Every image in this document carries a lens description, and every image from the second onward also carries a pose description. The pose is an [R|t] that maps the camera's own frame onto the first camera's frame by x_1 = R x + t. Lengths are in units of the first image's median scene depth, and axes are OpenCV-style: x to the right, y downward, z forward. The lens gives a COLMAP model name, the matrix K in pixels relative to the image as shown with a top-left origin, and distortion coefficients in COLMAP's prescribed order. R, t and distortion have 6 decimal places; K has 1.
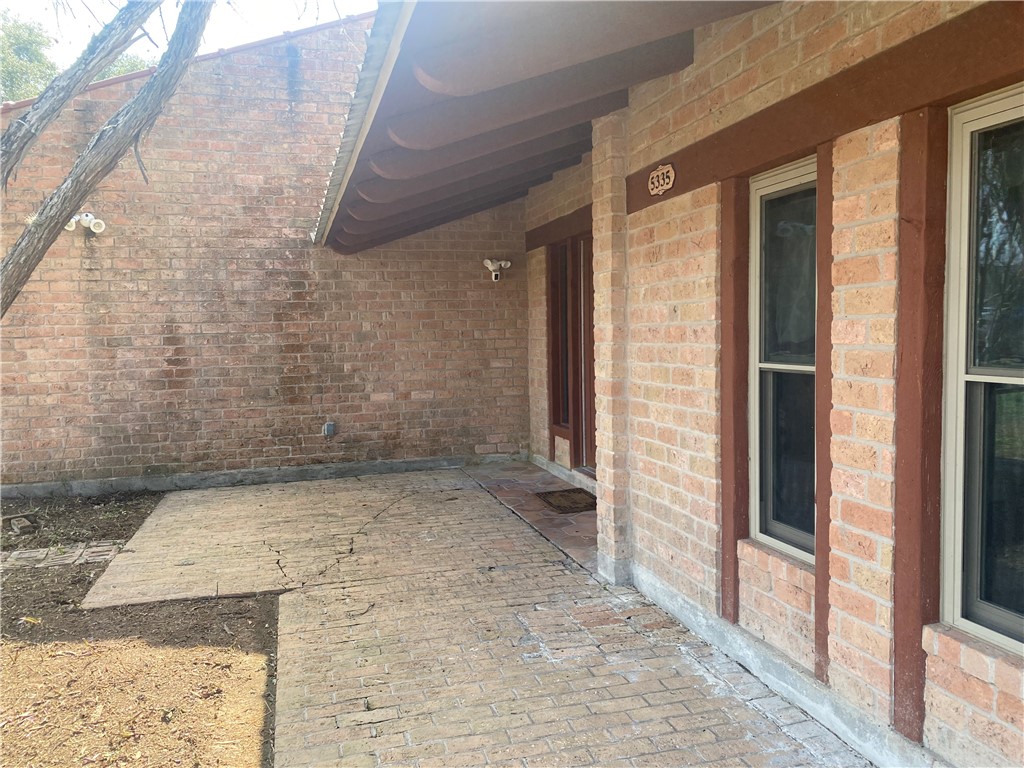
lens RADIAL K [[783.8, 0, 512.5], [0, 783.8, 389.8], [0, 0, 1]] dist [0.010617, -0.018310]
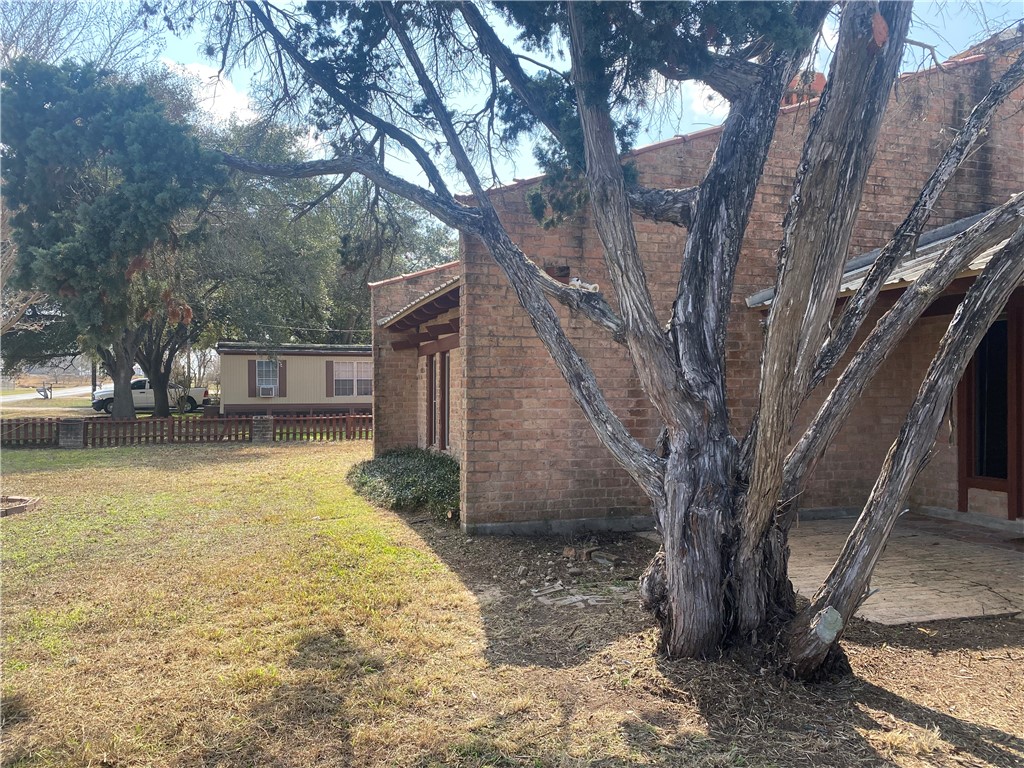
lens RADIAL K [[783.8, 0, 511.1], [0, 783.8, 385.3], [0, 0, 1]] dist [0.010617, -0.018310]
pose [[0.999761, 0.019436, -0.010025, -0.613405], [-0.020194, 0.996421, -0.082079, 0.020204], [0.008394, 0.082262, 0.996575, -0.097163]]
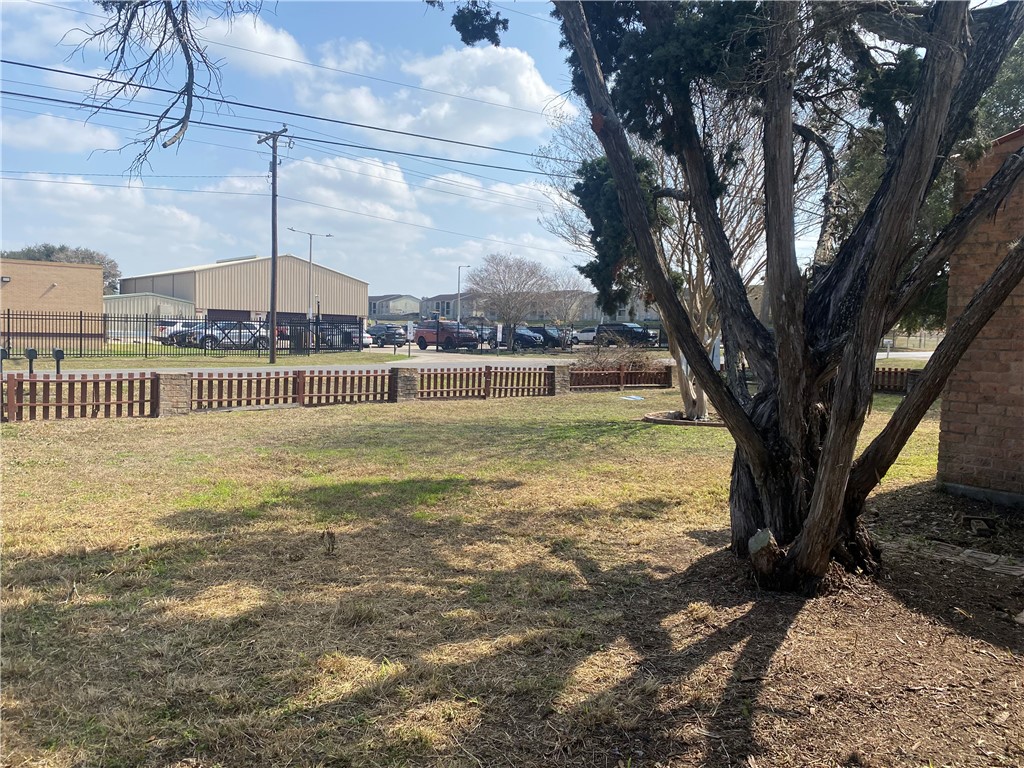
lens RADIAL K [[783.8, 0, 511.2], [0, 783.8, 382.4], [0, 0, 1]] dist [0.010617, -0.018310]
pose [[0.416634, 0.089665, -0.904642, 0.042789], [-0.105230, 0.993191, 0.049977, -0.006716], [0.902963, 0.074373, 0.423233, -0.028416]]
